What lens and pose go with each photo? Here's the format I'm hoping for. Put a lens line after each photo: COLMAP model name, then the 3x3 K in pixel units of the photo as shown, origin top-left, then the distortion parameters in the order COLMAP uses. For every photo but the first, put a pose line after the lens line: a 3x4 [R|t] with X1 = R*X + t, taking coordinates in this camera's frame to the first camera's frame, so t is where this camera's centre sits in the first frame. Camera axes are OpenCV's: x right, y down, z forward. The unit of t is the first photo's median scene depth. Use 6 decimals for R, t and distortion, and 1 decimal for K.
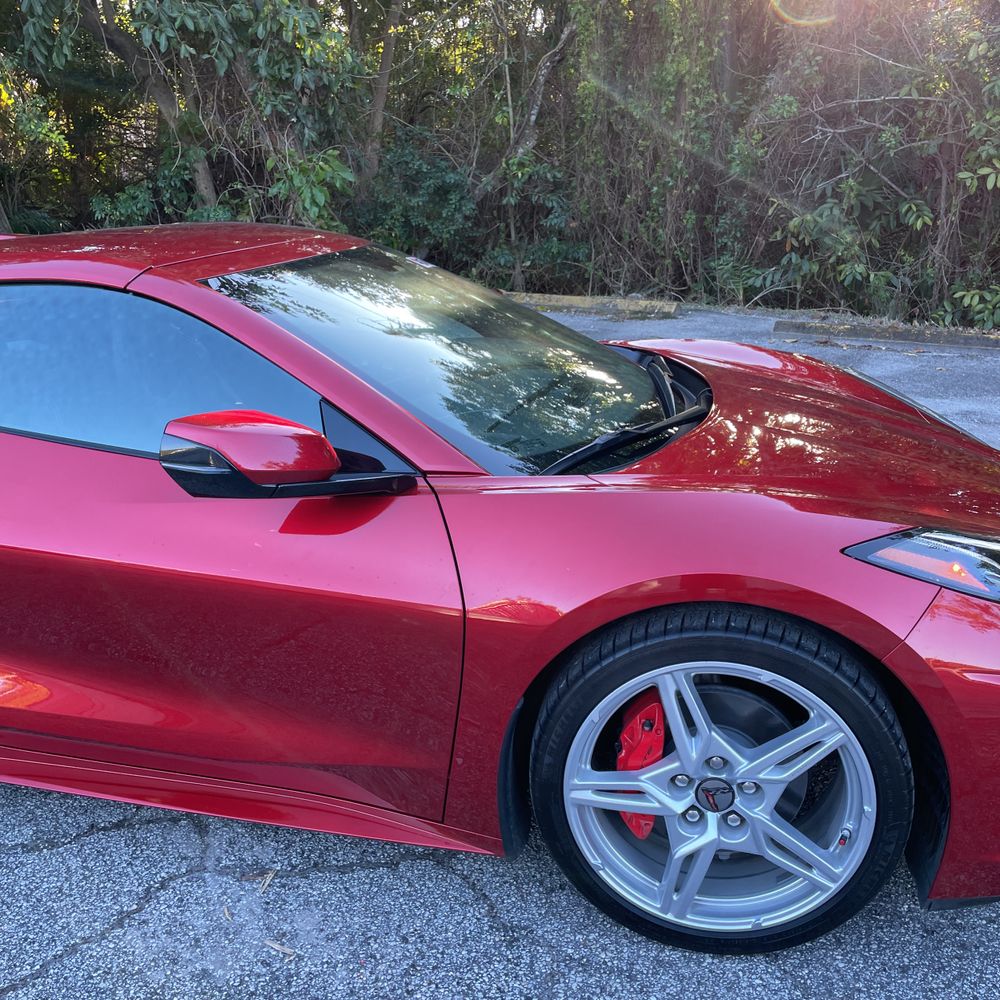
lens RADIAL K [[1028.6, 0, 500.0], [0, 1028.6, 500.0], [0, 0, 1]] dist [0.080686, -0.103629]
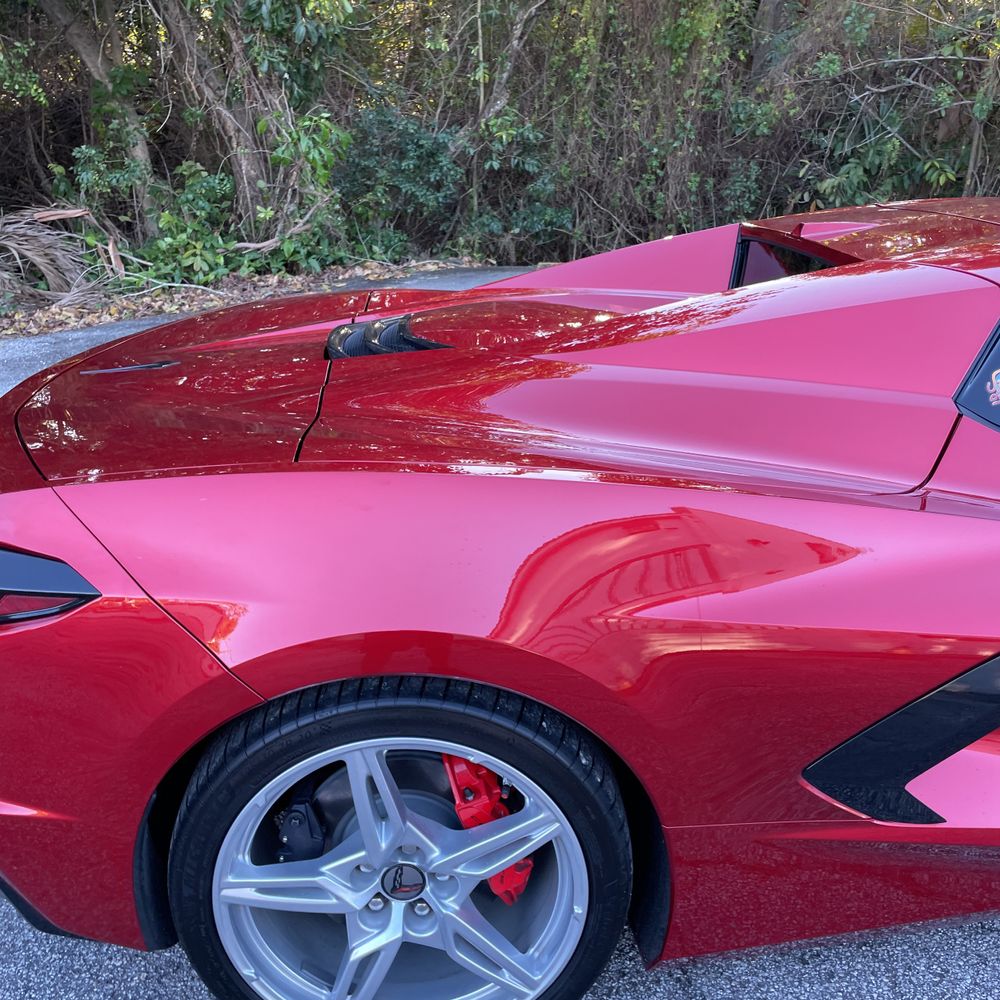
lens RADIAL K [[1041.8, 0, 490.2], [0, 1041.8, 499.8], [0, 0, 1]] dist [0.086574, -0.125751]
pose [[0.977777, -0.073530, 0.196331, -1.307200], [0.067620, 0.997038, 0.036647, -0.131228], [-0.198444, -0.022556, 0.979853, 0.374907]]
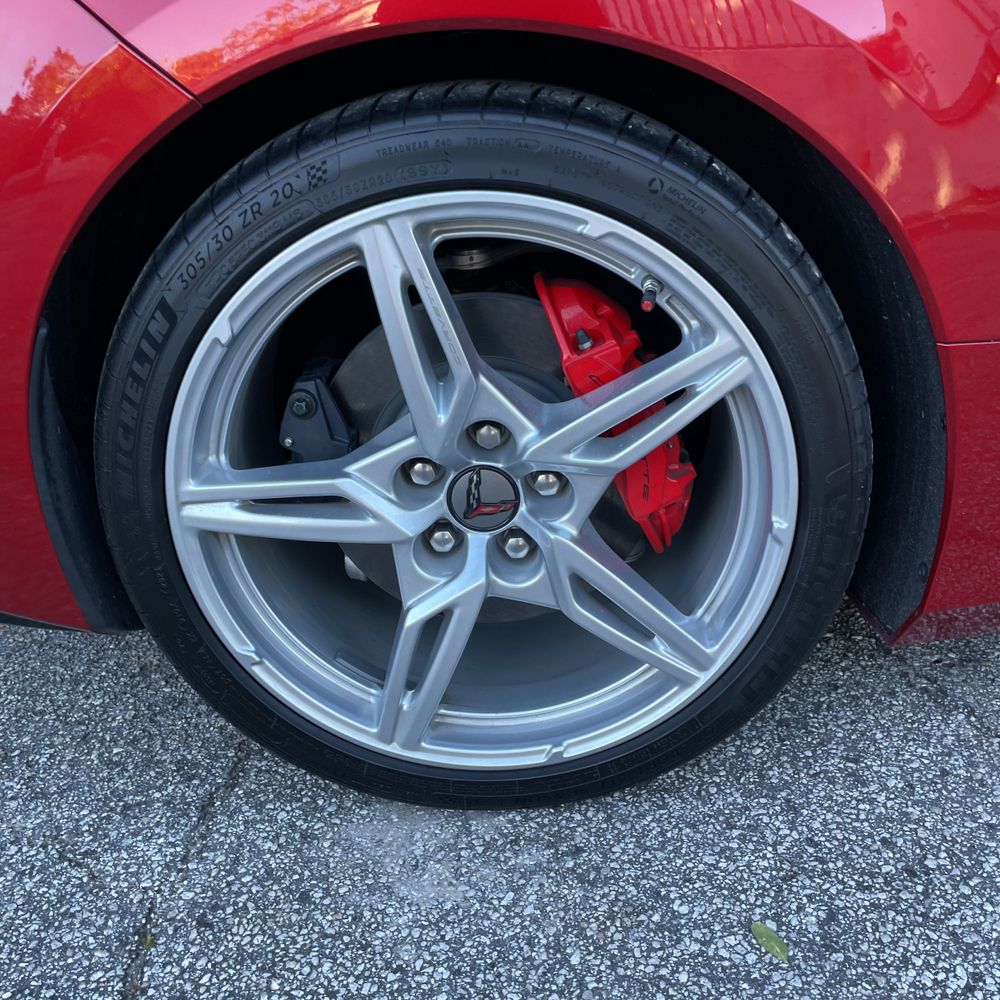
lens RADIAL K [[1035.4, 0, 494.7], [0, 1035.4, 504.0], [0, 0, 1]] dist [0.086567, -0.127590]
pose [[0.985059, -0.140646, 0.099389, -1.277408], [0.130576, 0.986232, 0.101468, 0.151720], [-0.112292, -0.086975, 0.989862, 0.705501]]
